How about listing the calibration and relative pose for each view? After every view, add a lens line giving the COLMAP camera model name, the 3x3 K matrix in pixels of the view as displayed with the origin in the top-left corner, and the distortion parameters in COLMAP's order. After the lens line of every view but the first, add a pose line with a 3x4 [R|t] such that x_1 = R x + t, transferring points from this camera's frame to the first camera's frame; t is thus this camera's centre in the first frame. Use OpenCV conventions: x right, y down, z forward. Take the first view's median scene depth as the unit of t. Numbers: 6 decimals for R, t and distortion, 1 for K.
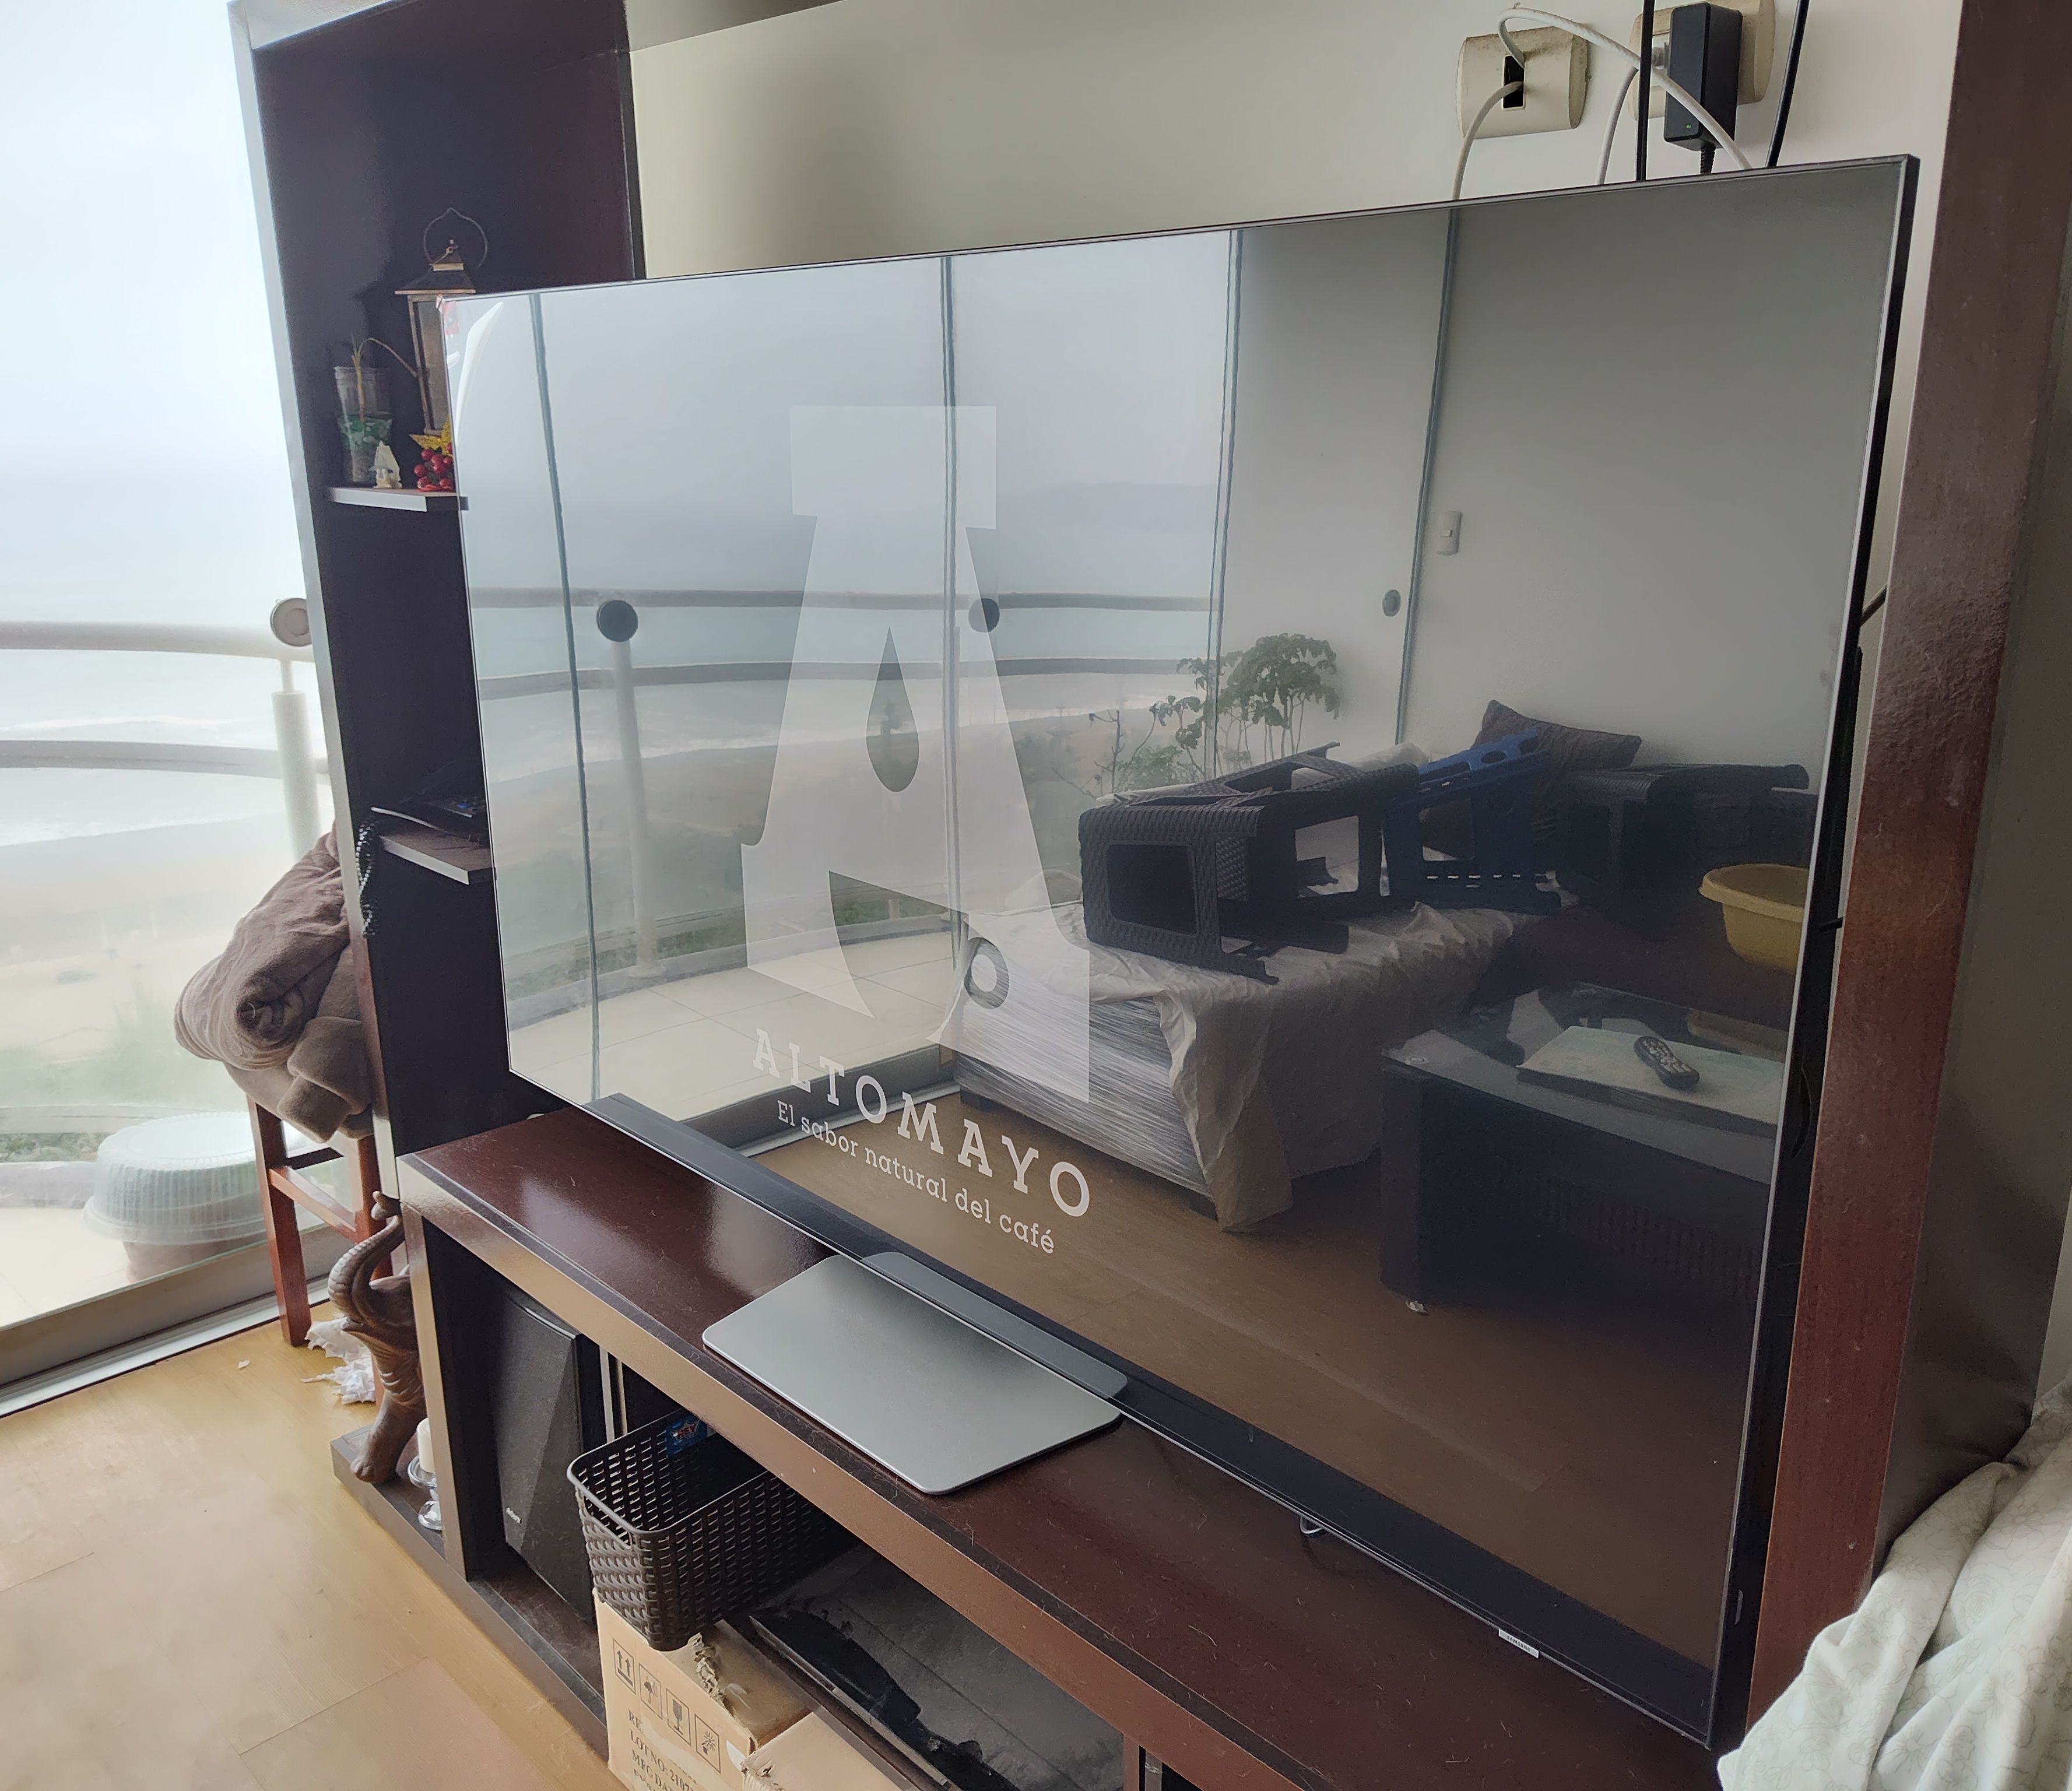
lens RADIAL K [[1772.5, 0, 1036.0], [0, 1772.5, 895.5], [0, 0, 1]] dist [0.001968, -0.003163]
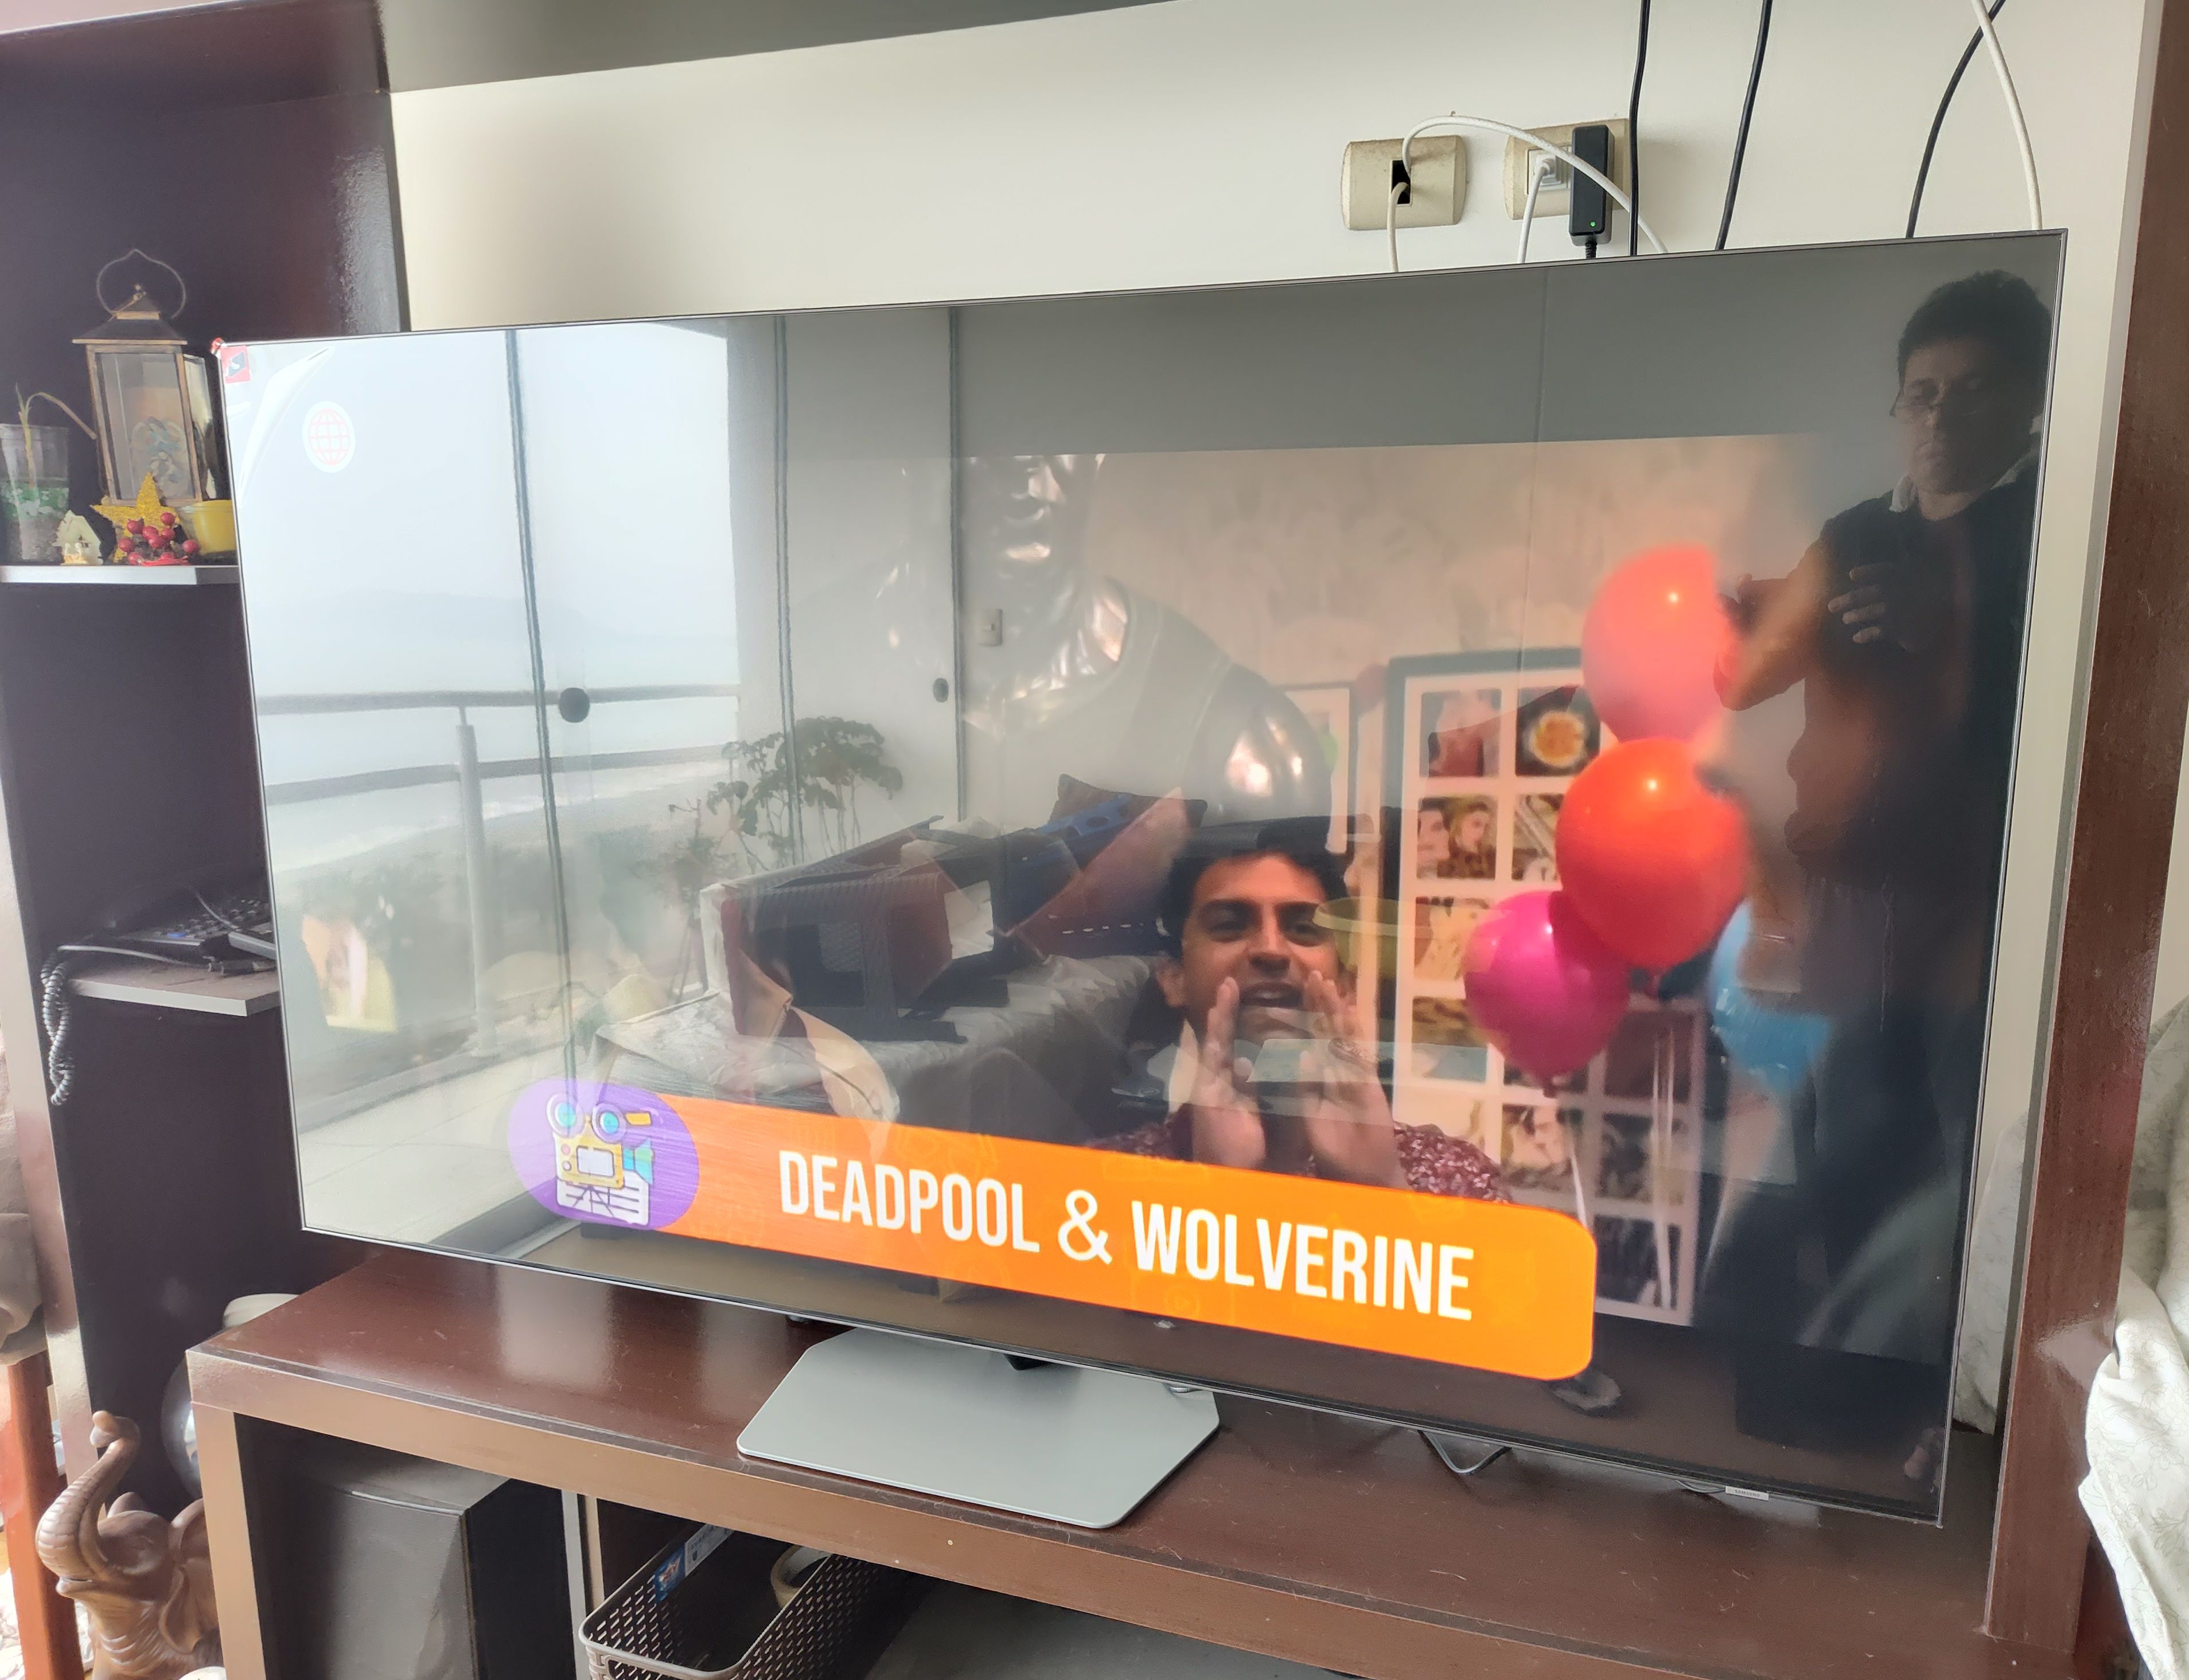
lens RADIAL K [[1751.1, 0, 1130.0], [0, 1751.1, 851.3], [0, 0, 1]] dist [-0.006872, -0.003204]
pose [[0.904769, -0.084049, 0.417527, -0.241524], [0.119720, 0.990997, -0.059940, 0.014869], [-0.408730, 0.104218, 0.906685, 0.044447]]
